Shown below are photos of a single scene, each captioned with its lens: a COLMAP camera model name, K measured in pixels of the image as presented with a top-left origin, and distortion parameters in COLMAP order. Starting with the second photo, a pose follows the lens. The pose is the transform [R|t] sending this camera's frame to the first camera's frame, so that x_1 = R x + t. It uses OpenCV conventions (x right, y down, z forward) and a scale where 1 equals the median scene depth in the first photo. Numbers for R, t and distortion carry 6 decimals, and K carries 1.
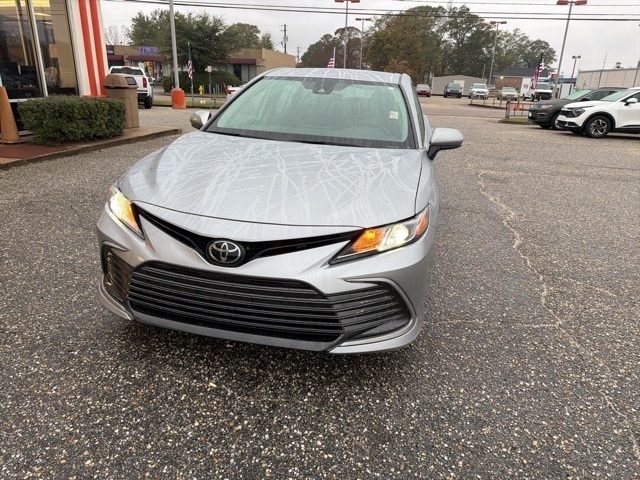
lens RADIAL K [[450.2, 0, 323.9], [0, 450.2, 237.0], [0, 0, 1]] dist [0.033081, -0.037475]
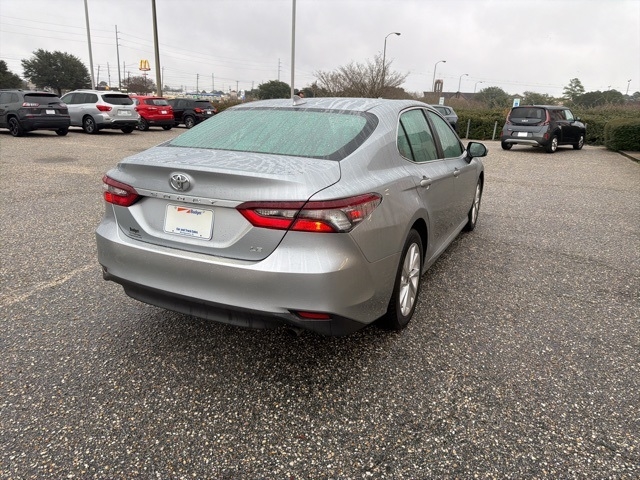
lens RADIAL K [[450.2, 0, 323.3], [0, 450.2, 235.1], [0, 0, 1]] dist [0.033081, -0.037475]
pose [[-0.967745, -0.133574, 0.213606, -0.109722], [0.014278, 0.817431, 0.575850, -0.544301], [-0.251527, 0.560326, -0.789157, 1.531175]]
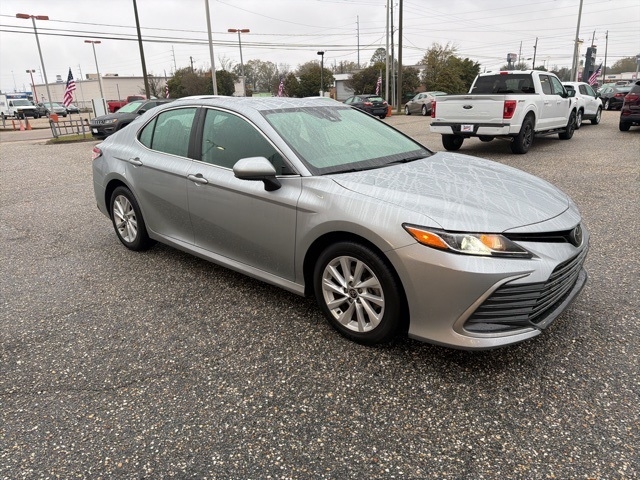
lens RADIAL K [[450.2, 0, 322.9], [0, 450.2, 234.1], [0, 0, 1]] dist [0.033081, -0.037475]
pose [[0.487476, -0.308681, 0.816752, -0.629886], [0.333504, 0.930324, 0.152553, -0.159003], [-0.806934, 0.198024, 0.556457, 0.322937]]
